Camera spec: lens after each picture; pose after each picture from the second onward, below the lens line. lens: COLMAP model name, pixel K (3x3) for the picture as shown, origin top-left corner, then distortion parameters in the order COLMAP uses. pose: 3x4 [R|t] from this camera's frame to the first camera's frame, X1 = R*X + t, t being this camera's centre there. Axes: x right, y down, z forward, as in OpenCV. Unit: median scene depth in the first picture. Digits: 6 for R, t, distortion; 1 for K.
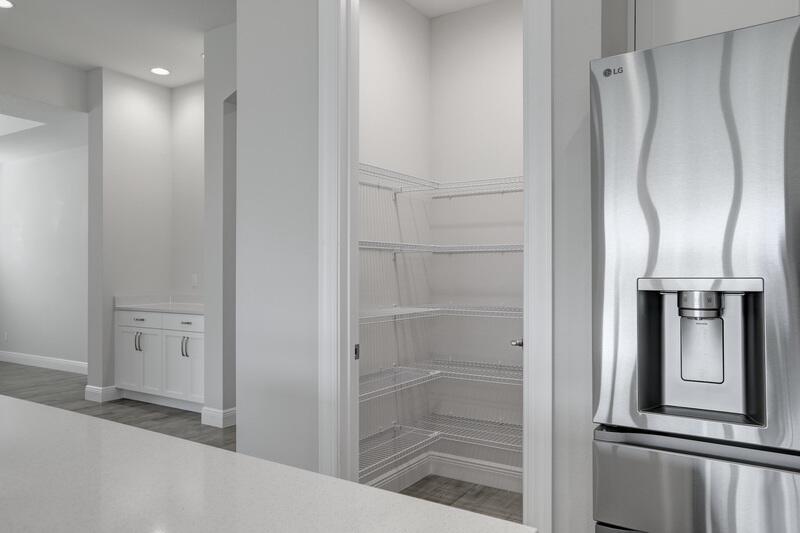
lens RADIAL K [[559.0, 0, 396.7], [0, 559.0, 274.2], [0, 0, 1]] dist [0.056007, 0.001285]
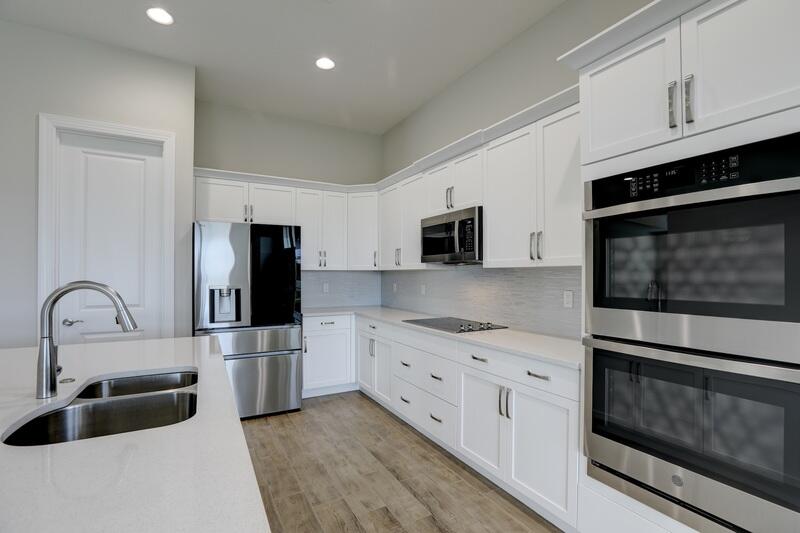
lens RADIAL K [[360.7, 0, 397.9], [0, 360.7, 272.2], [0, 0, 1]] dist [-0.030492, 0.002089]
pose [[0.453192, 0.002315, 0.891410, -0.303297], [0.000177, 0.999996, -0.002686, -0.021370], [-0.891413, 0.001375, 0.453190, -0.310423]]
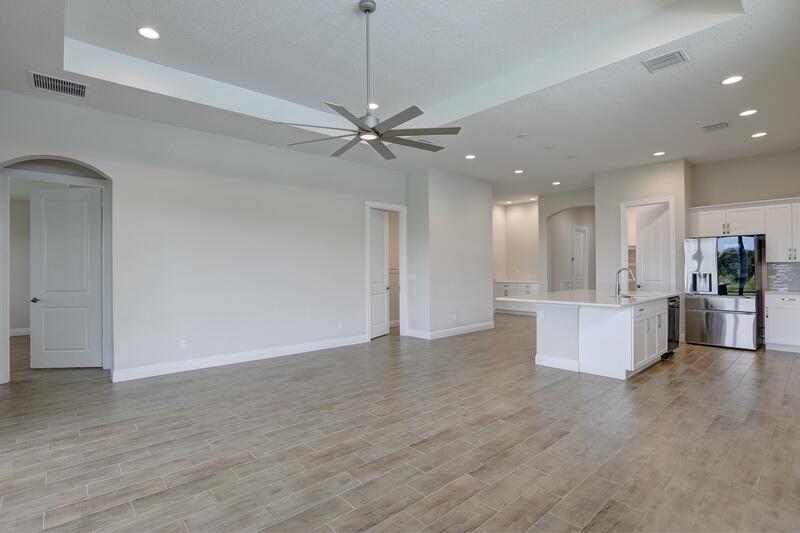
lens RADIAL K [[373.8, 0, 402.0], [0, 373.8, 267.5], [0, 0, 1]] dist [-0.025905, 0.000869]
pose [[0.966546, -0.009624, -0.256313, -0.542018], [0.008791, 0.999952, -0.004398, -0.016341], [0.256343, 0.001998, 0.966584, -1.246464]]
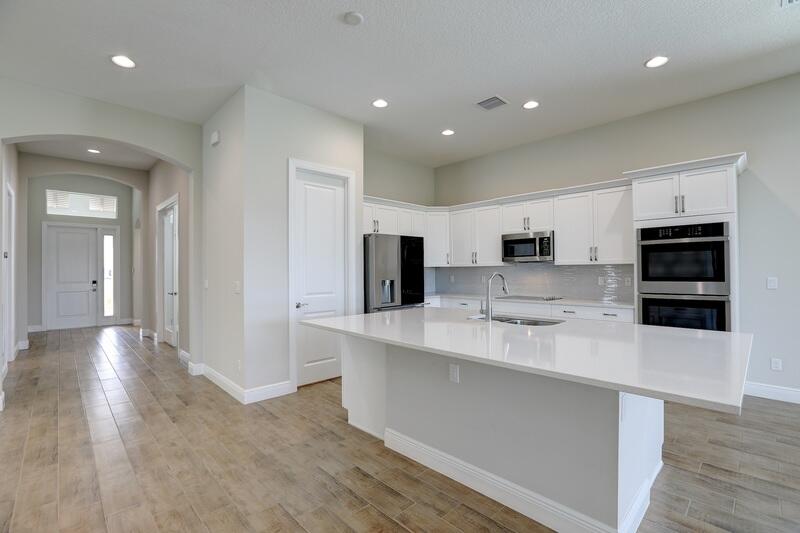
lens RADIAL K [[360.7, 0, 396.5], [0, 360.7, 264.9], [0, 0, 1]] dist [-0.030492, 0.002089]
pose [[0.206461, 0.009093, 0.978413, -0.821367], [0.008703, 0.999900, -0.011129, -0.022125], [-0.978416, 0.010813, 0.206361, 0.054866]]
